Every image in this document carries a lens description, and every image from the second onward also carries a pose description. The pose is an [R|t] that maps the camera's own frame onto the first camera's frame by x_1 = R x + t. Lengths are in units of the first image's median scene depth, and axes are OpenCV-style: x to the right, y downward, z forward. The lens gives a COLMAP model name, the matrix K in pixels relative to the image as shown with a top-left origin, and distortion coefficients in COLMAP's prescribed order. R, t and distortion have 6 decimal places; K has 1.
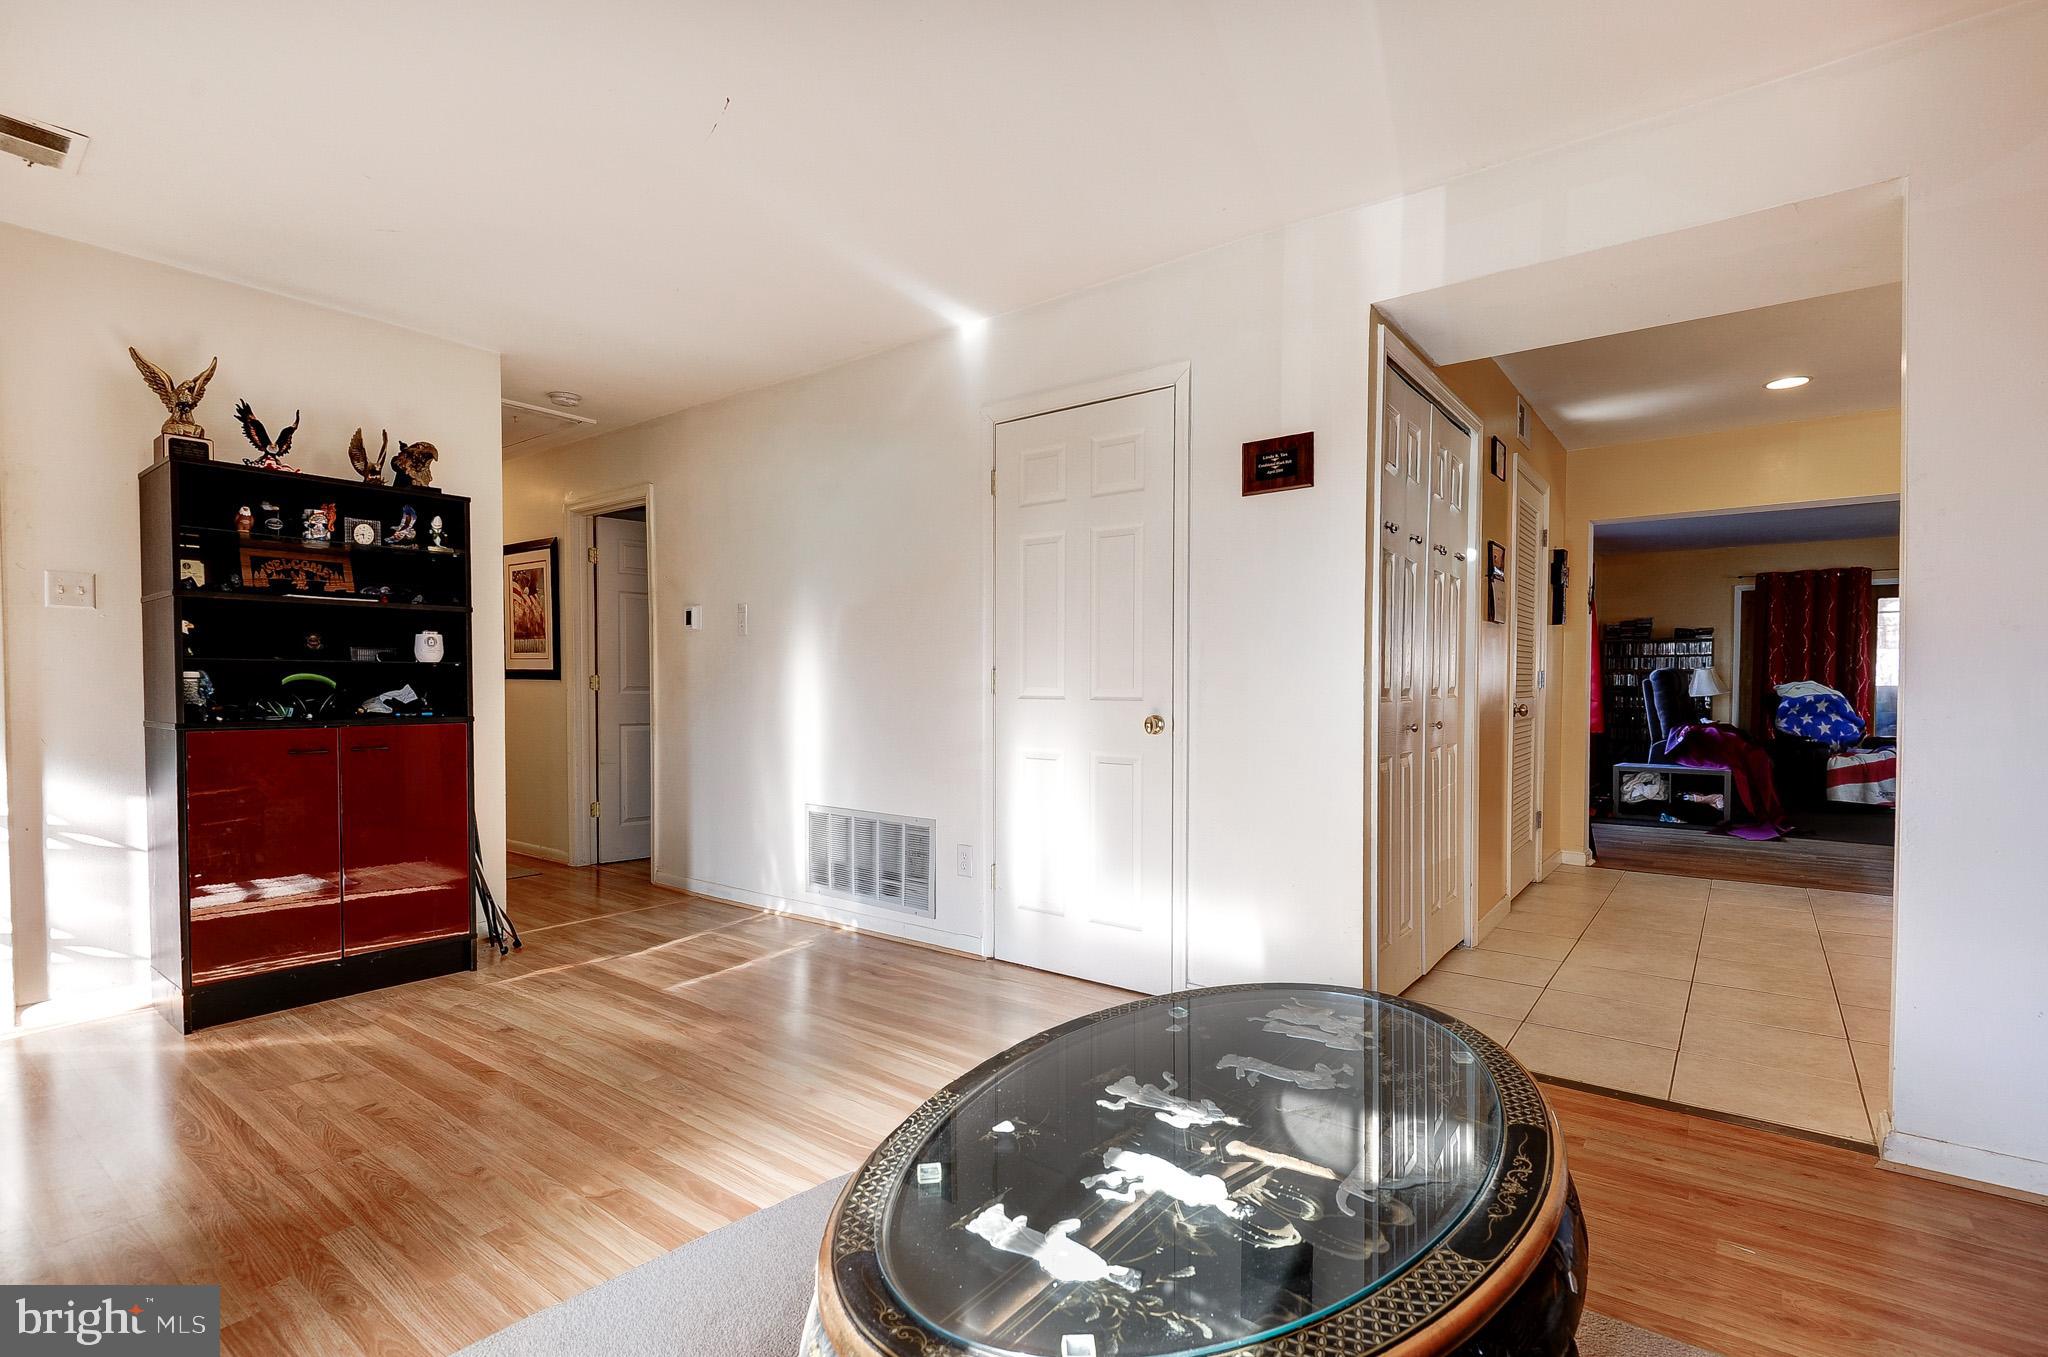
lens RADIAL K [[937.4, 0, 1061.3], [0, 937.4, 705.2], [0, 0, 1]] dist [-0.008606, -0.001620]
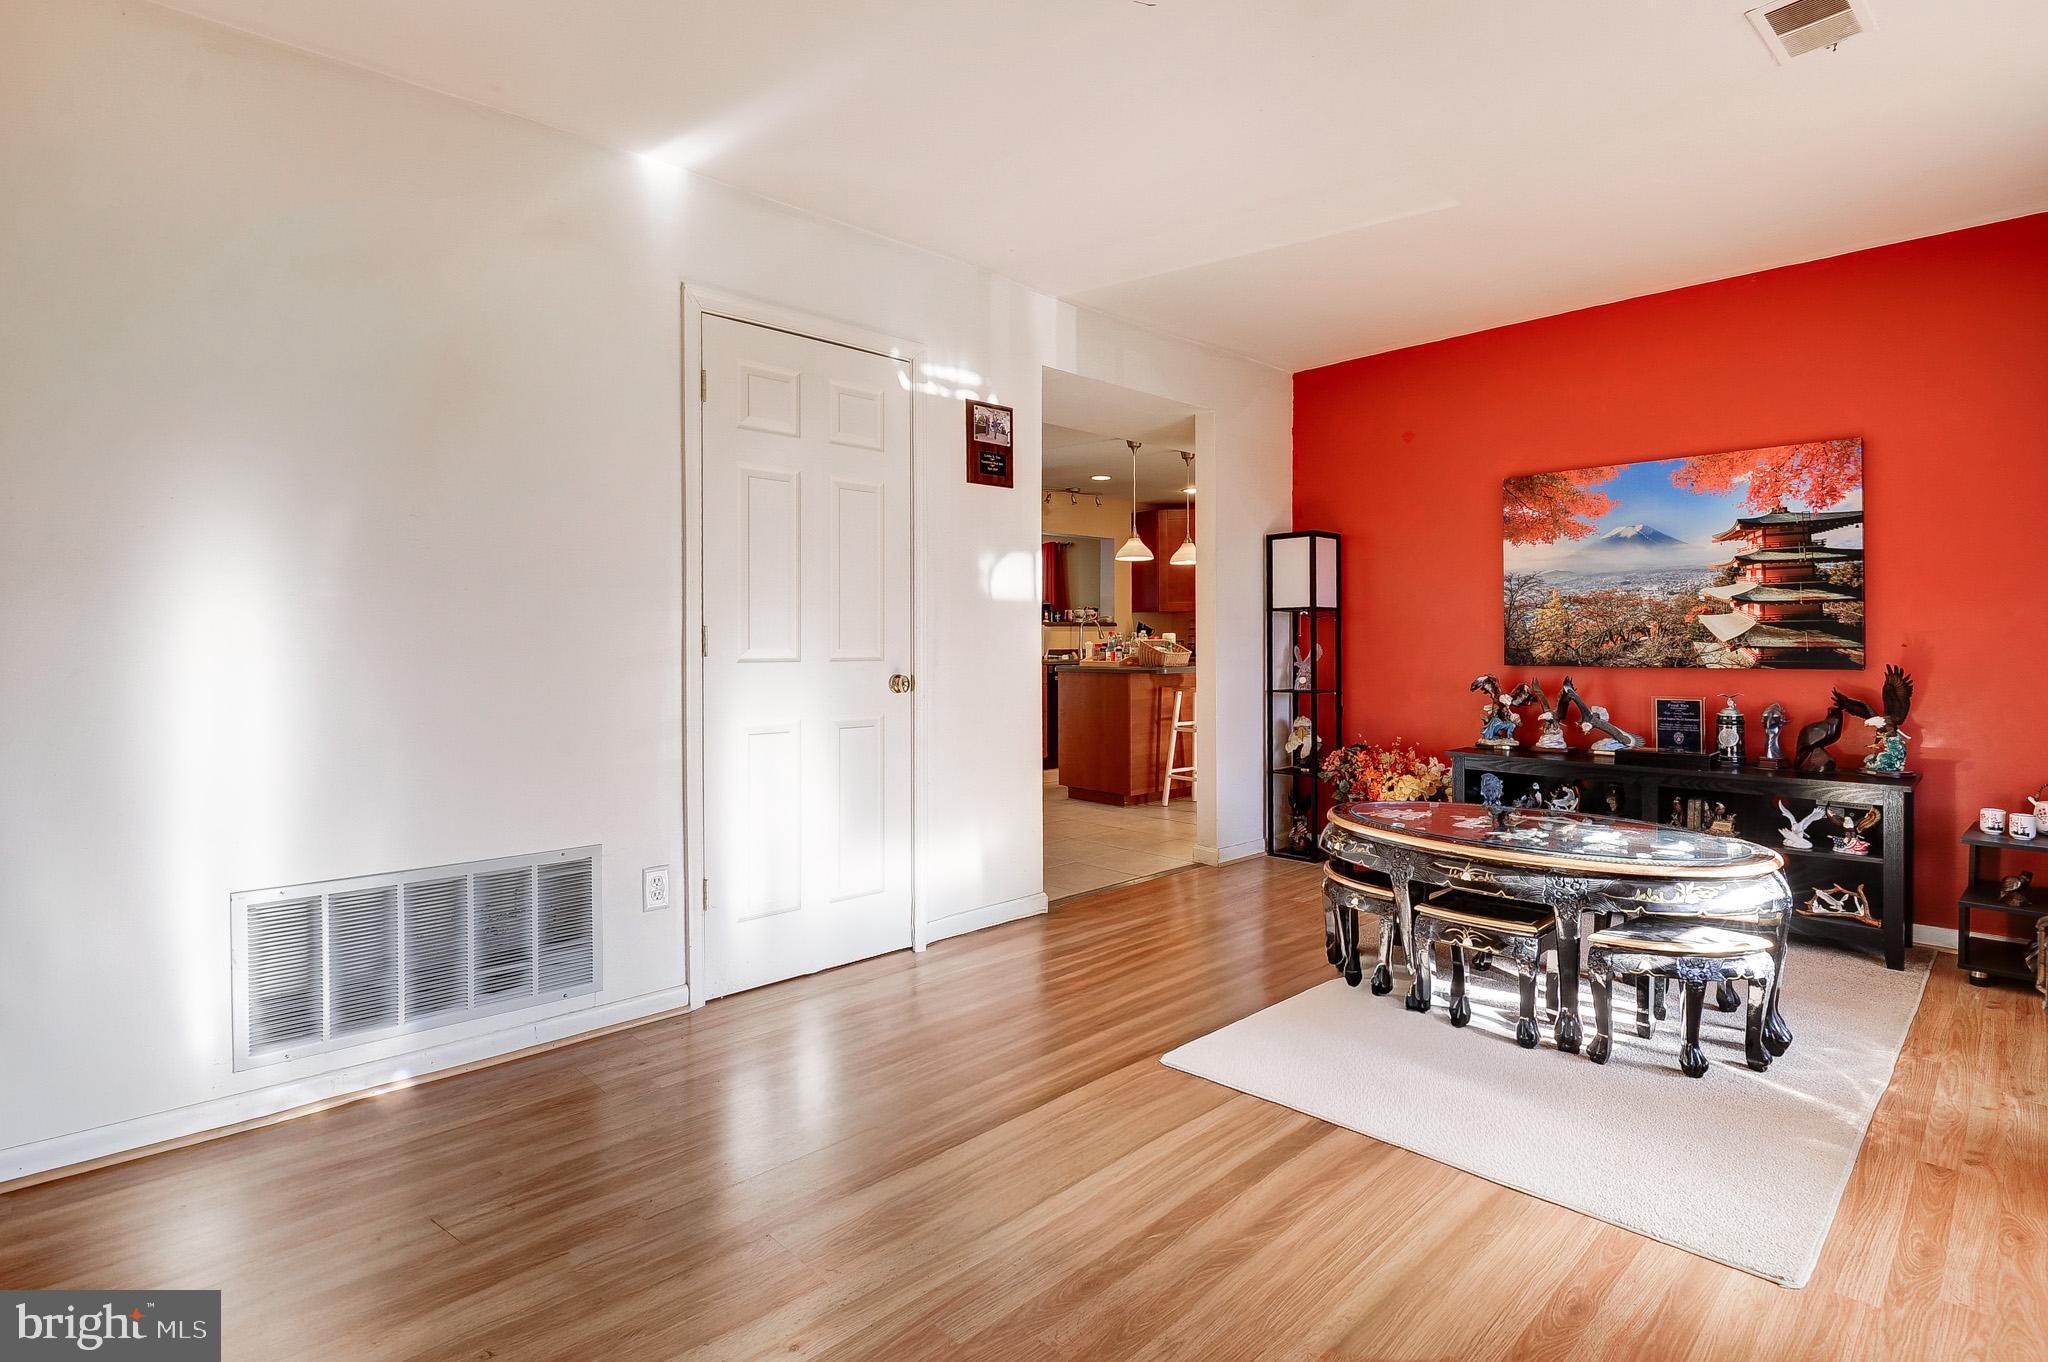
lens RADIAL K [[937.4, 0, 1027.7], [0, 937.4, 662.6], [0, 0, 1]] dist [-0.008606, -0.001620]
pose [[0.192907, -0.015563, 0.981094, -0.833001], [0.030293, 0.999492, 0.009899, -0.007908], [-0.980749, 0.027811, 0.193281, 0.628936]]
